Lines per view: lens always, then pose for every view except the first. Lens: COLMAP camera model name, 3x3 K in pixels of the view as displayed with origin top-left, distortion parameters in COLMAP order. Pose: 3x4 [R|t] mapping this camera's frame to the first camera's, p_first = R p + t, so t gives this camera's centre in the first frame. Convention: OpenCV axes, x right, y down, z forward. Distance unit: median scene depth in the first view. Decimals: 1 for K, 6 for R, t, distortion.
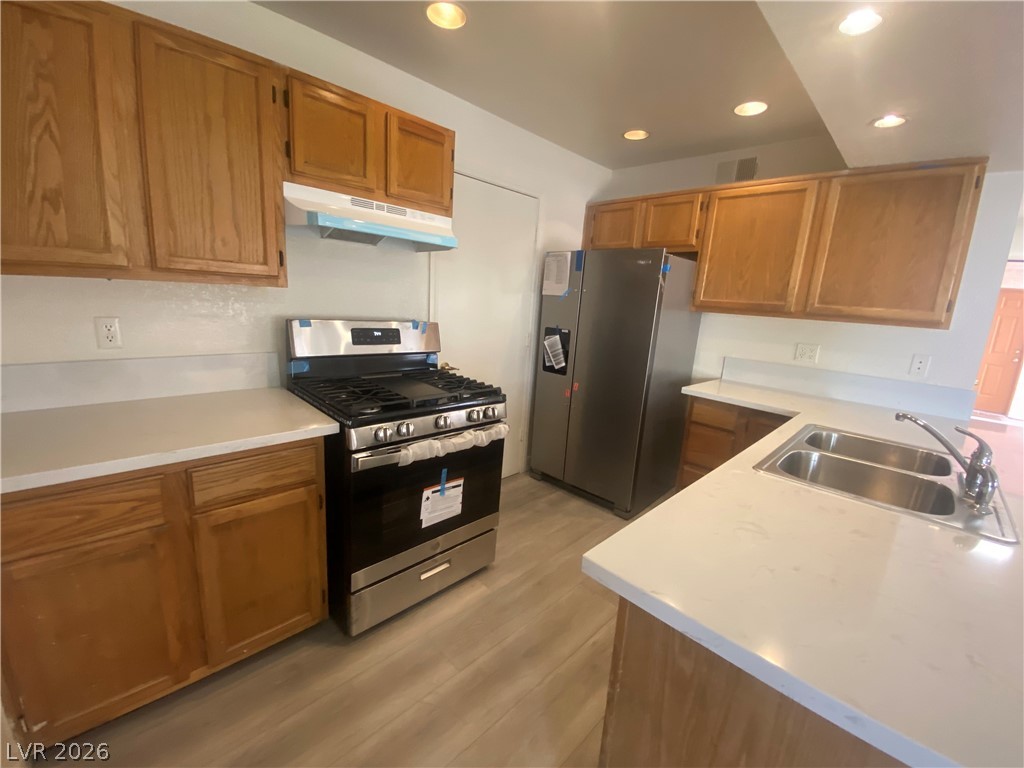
lens RADIAL K [[411.1, 0, 508.9], [0, 411.1, 379.9], [0, 0, 1]] dist [-0.015333, -0.001466]
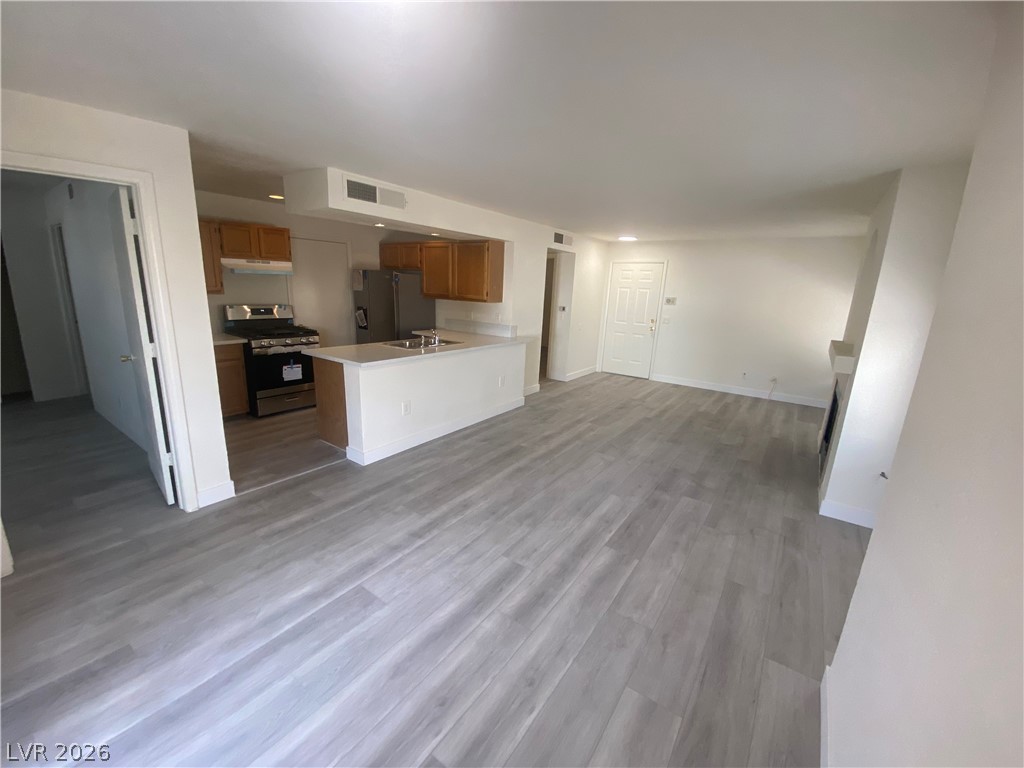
lens RADIAL K [[411.1, 0, 512.6], [0, 411.1, 383.9], [0, 0, 1]] dist [-0.015333, -0.001466]
pose [[0.984922, -0.054374, 0.164232, 0.818323], [0.045511, 0.997322, 0.057255, 0.286587], [-0.166906, -0.048917, 0.984759, -1.890796]]
